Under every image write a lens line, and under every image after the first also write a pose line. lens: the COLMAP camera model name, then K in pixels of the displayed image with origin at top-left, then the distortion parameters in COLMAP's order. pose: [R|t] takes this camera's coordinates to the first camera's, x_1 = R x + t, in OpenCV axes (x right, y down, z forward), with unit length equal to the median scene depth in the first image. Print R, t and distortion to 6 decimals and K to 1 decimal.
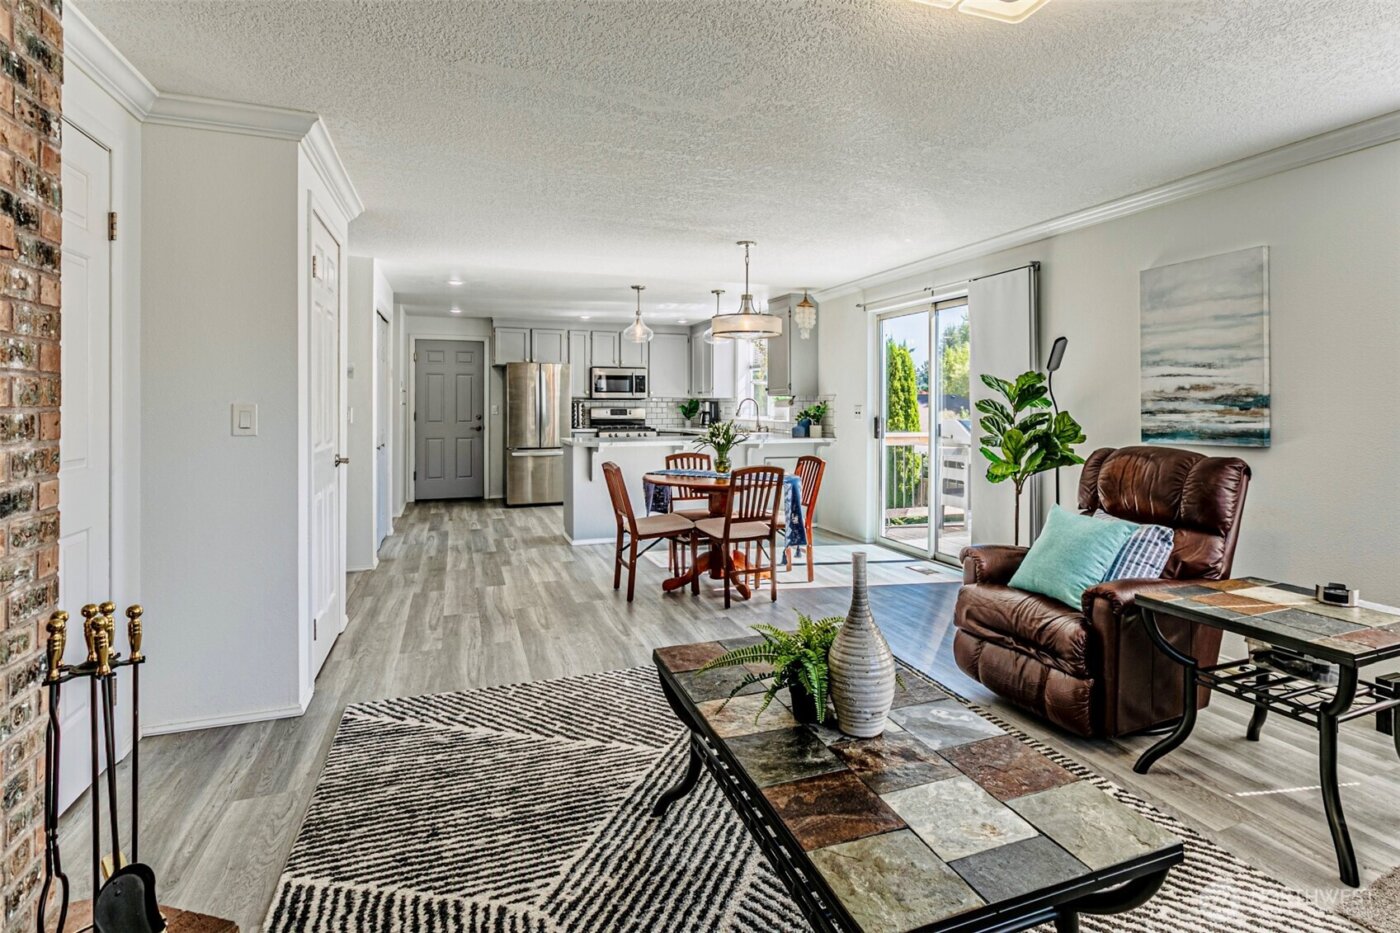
lens RADIAL K [[685.2, 0, 709.3], [0, 685.2, 405.9], [0, 0, 1]] dist [0.001881, 0.000256]
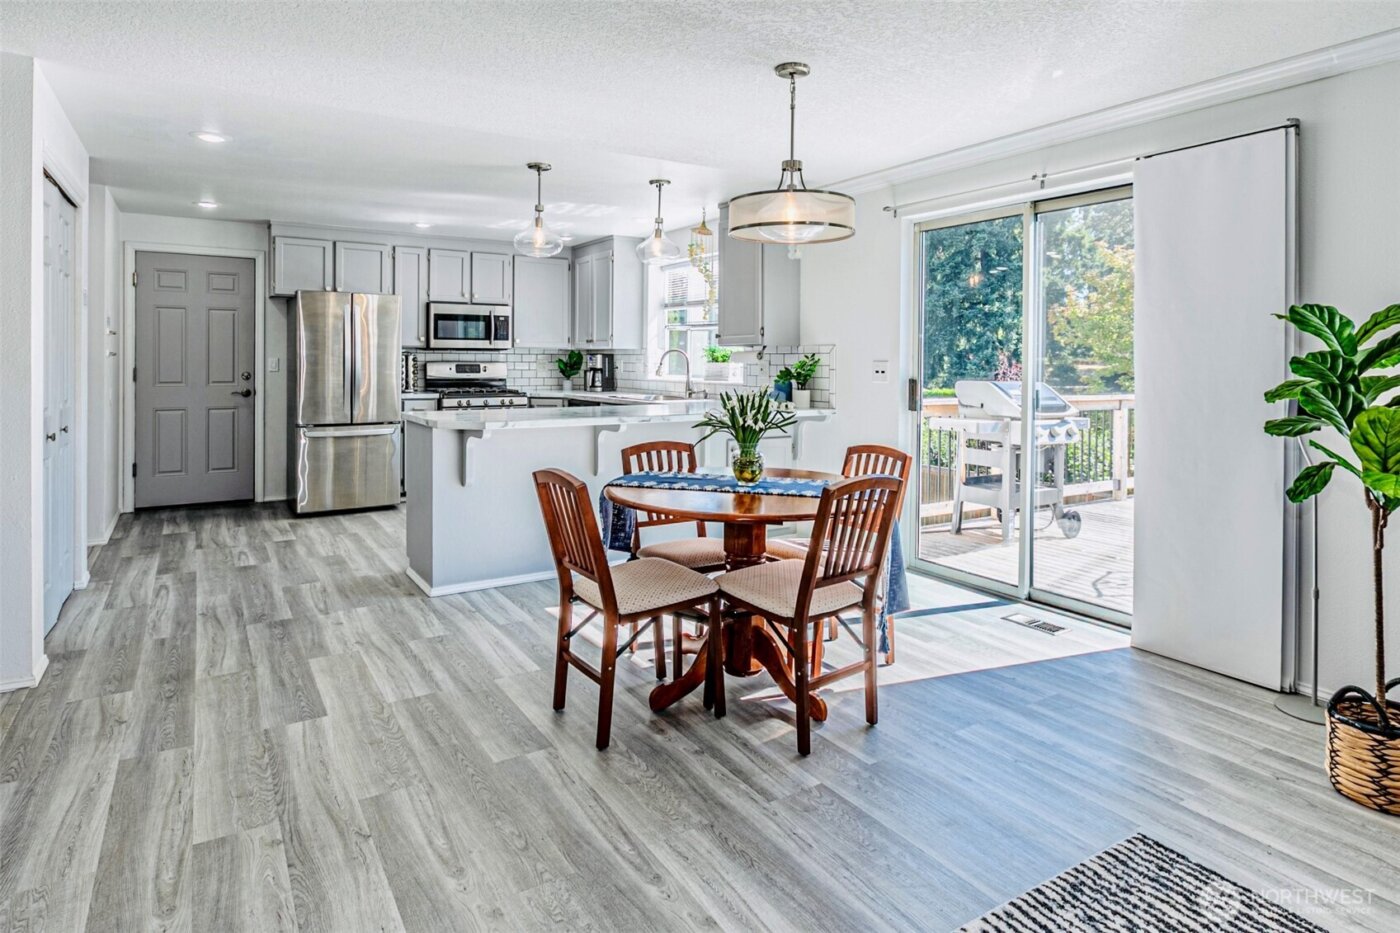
lens RADIAL K [[796.3, 0, 694.3], [0, 796.3, 367.9], [0, 0, 1]] dist [0.001927, -0.001586]
pose [[0.979868, 0.003790, 0.199613, -0.096536], [-0.005537, 0.999951, 0.008196, 0.000863], [-0.199572, -0.009137, 0.979841, 0.241173]]
